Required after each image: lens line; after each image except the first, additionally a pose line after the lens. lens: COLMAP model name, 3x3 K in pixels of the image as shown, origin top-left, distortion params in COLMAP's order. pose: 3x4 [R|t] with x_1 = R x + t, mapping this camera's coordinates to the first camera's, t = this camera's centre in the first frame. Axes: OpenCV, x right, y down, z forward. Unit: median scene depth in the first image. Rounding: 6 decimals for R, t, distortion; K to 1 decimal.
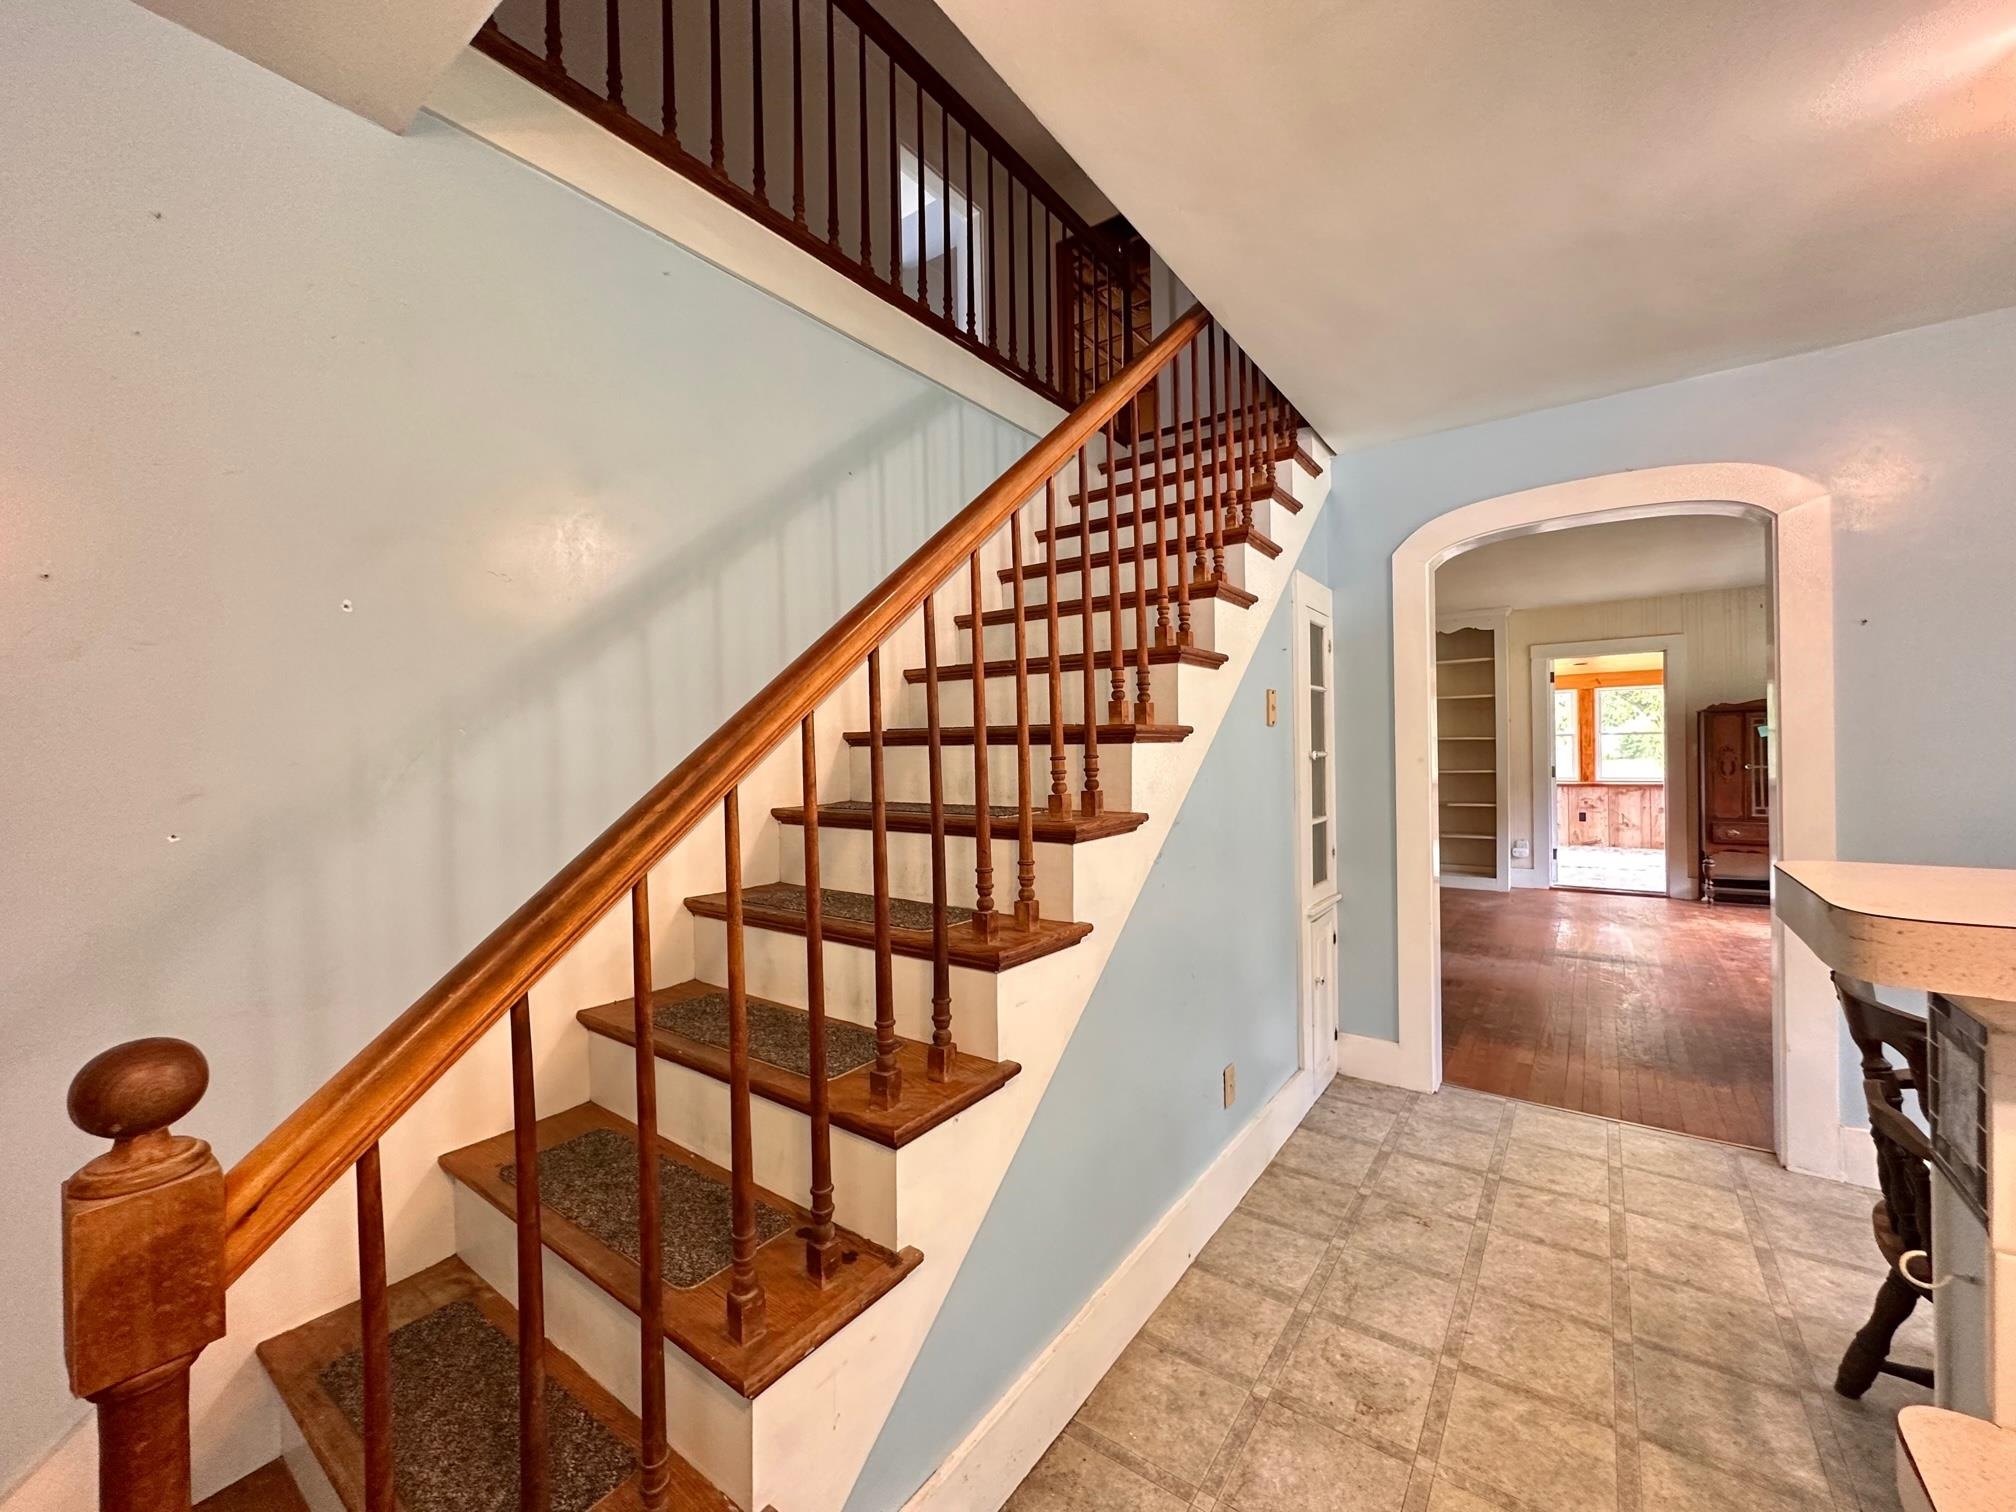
lens RADIAL K [[800.6, 0, 1008.0], [0, 800.6, 756.0], [0, 0, 1]] dist [-0.007339, 0.000643]
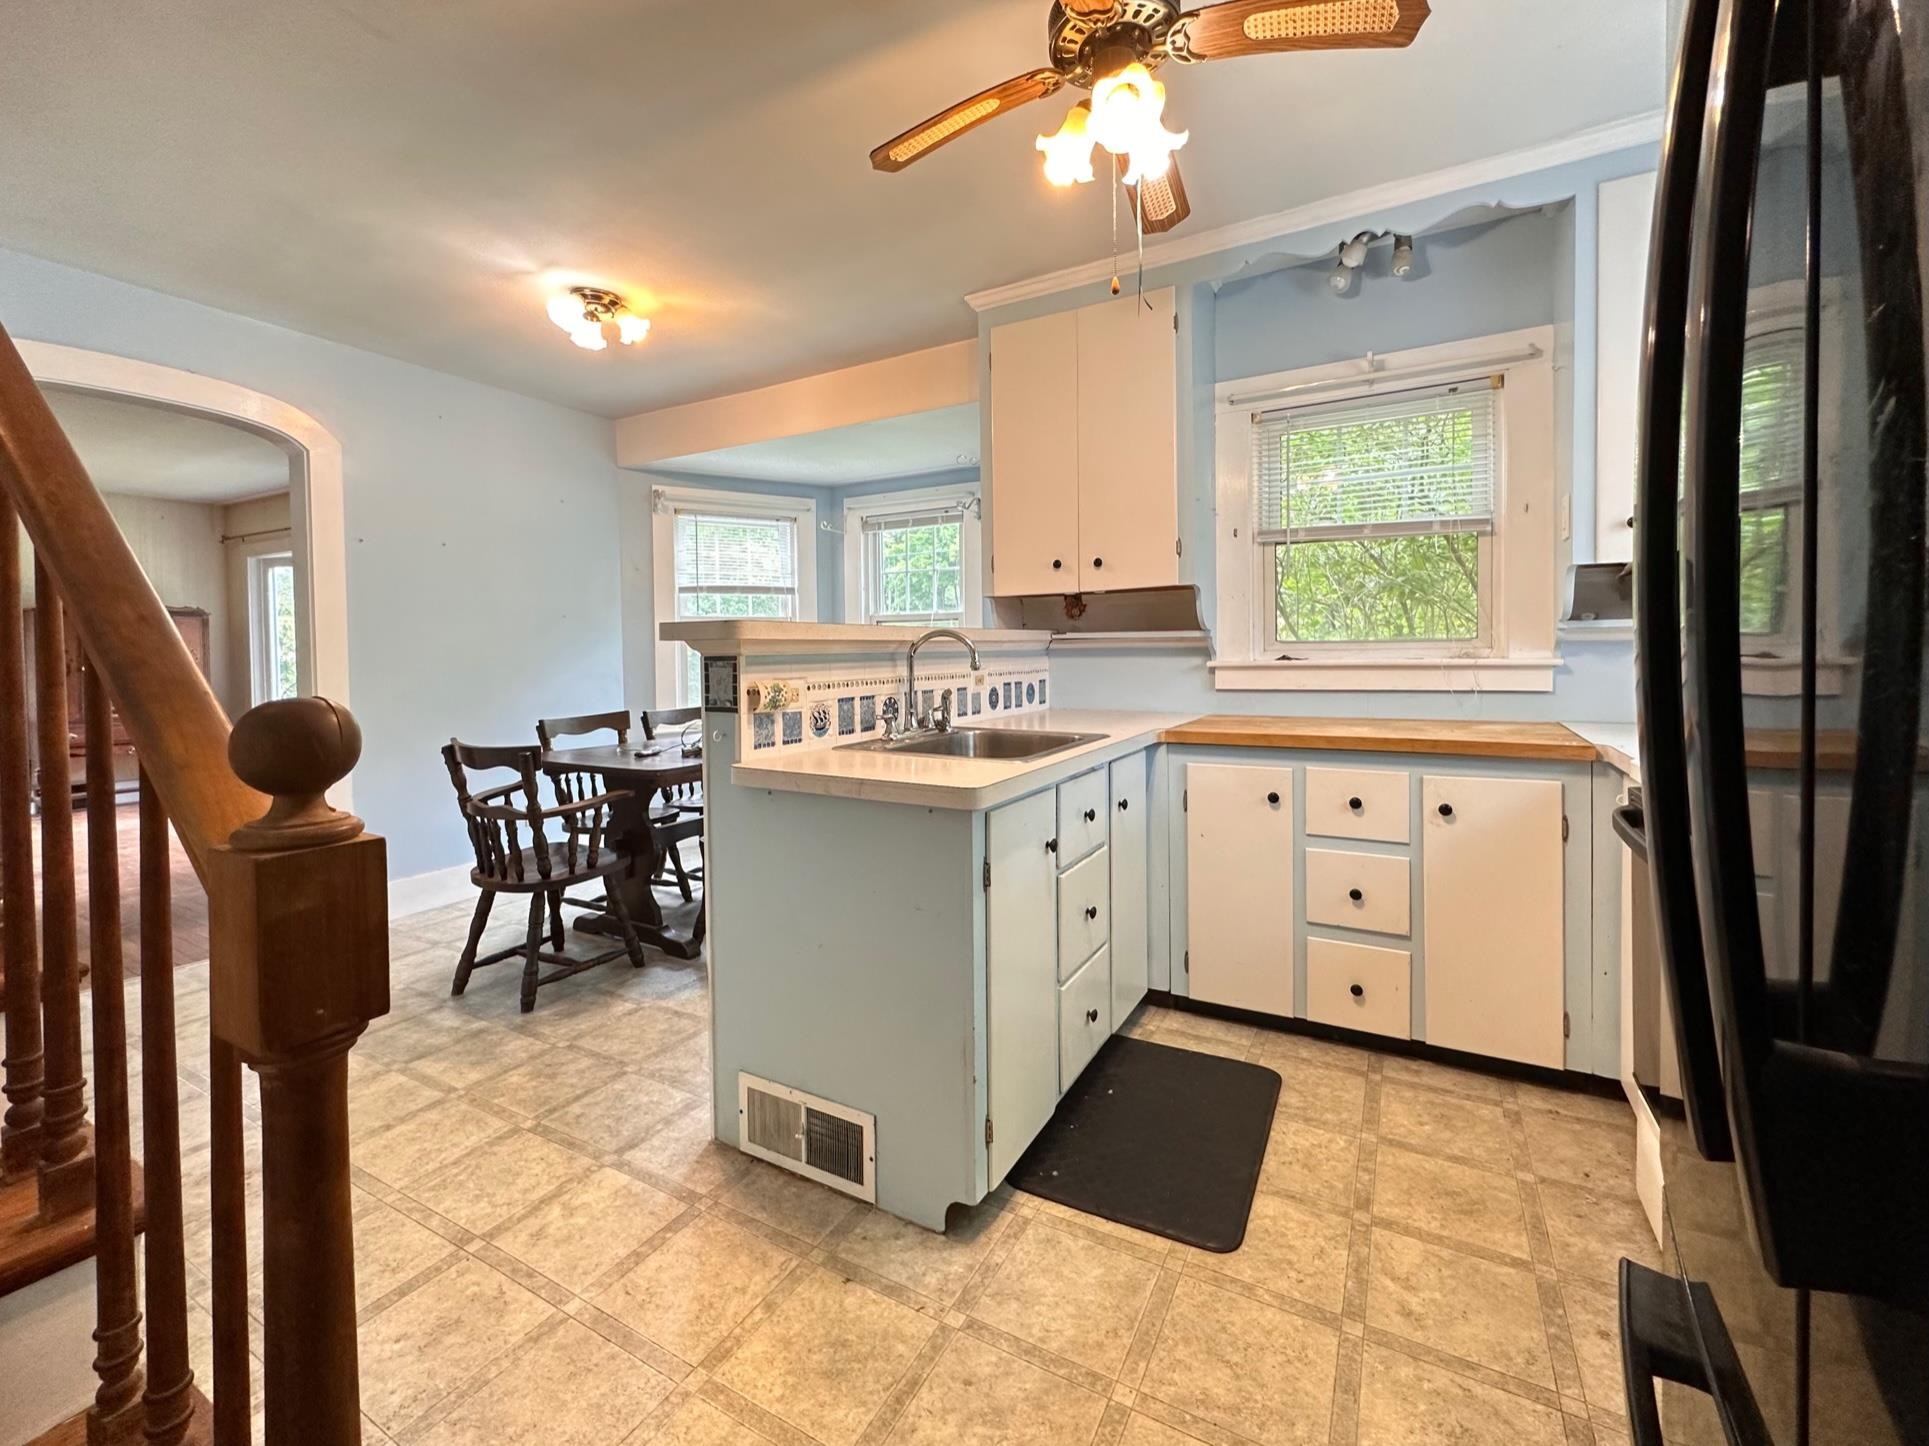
lens RADIAL K [[812.7, 0, 957.6], [0, 812.7, 669.5], [0, 0, 1]] dist [0.000807, 0.000130]
pose [[-0.120562, -0.001499, 0.992705, -0.445763], [0.020981, 0.999772, 0.004058, 0.069866], [-0.992484, 0.021318, -0.120503, 0.073310]]
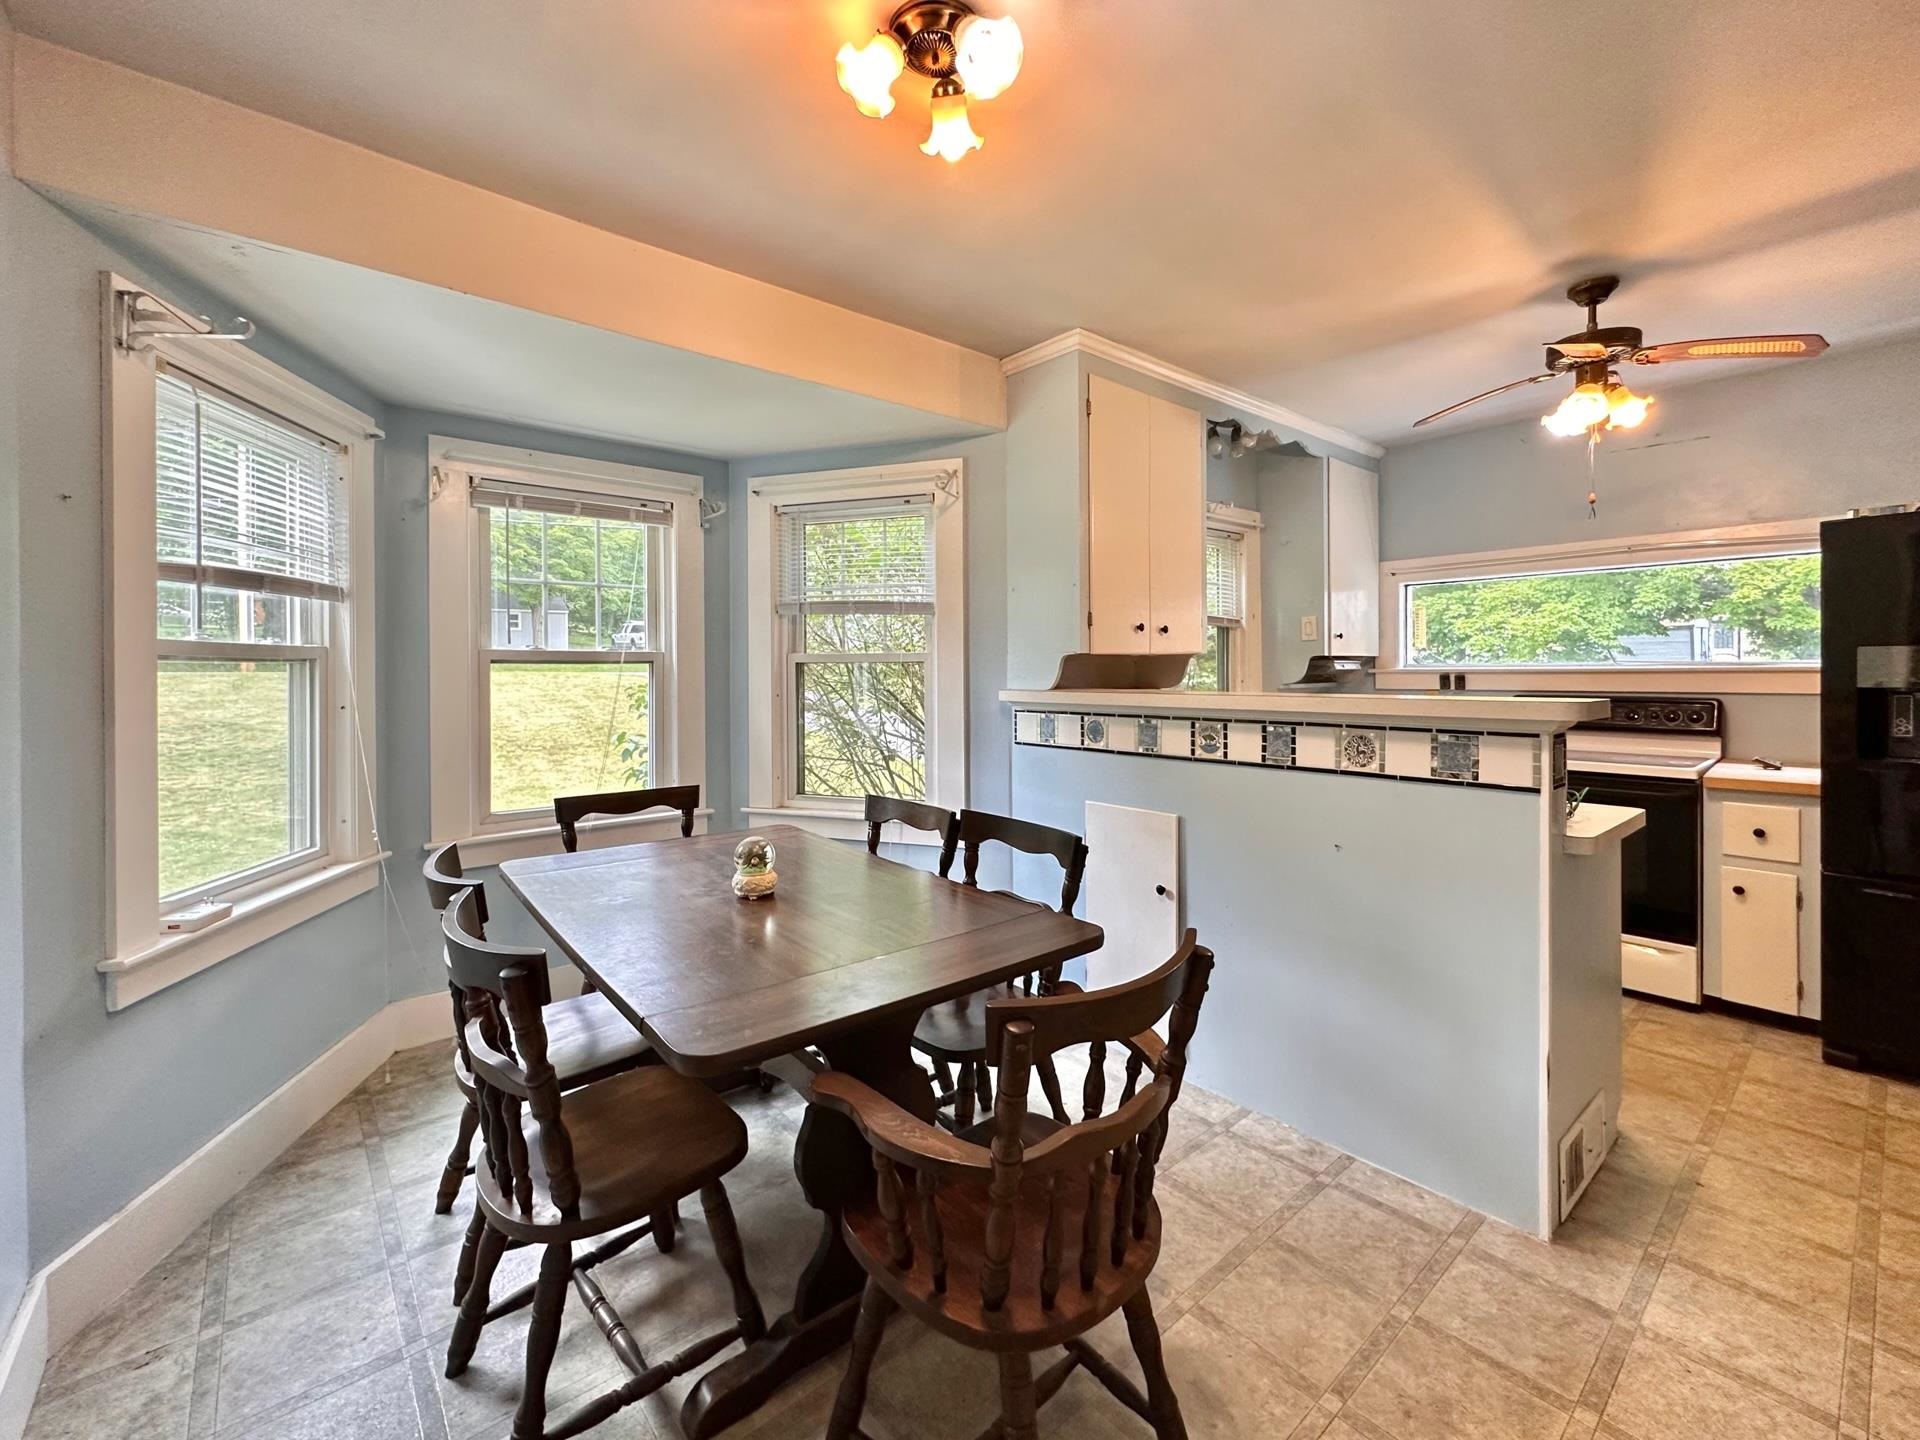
lens RADIAL K [[810.6, 0, 975.0], [0, 810.6, 674.6], [0, 0, 1]] dist [0.001025, 0.000230]
pose [[-0.975050, 0.024830, 0.220594, 0.531316], [0.026902, 0.999618, 0.006394, -0.005398], [-0.220351, 0.012168, -0.975345, 0.917160]]
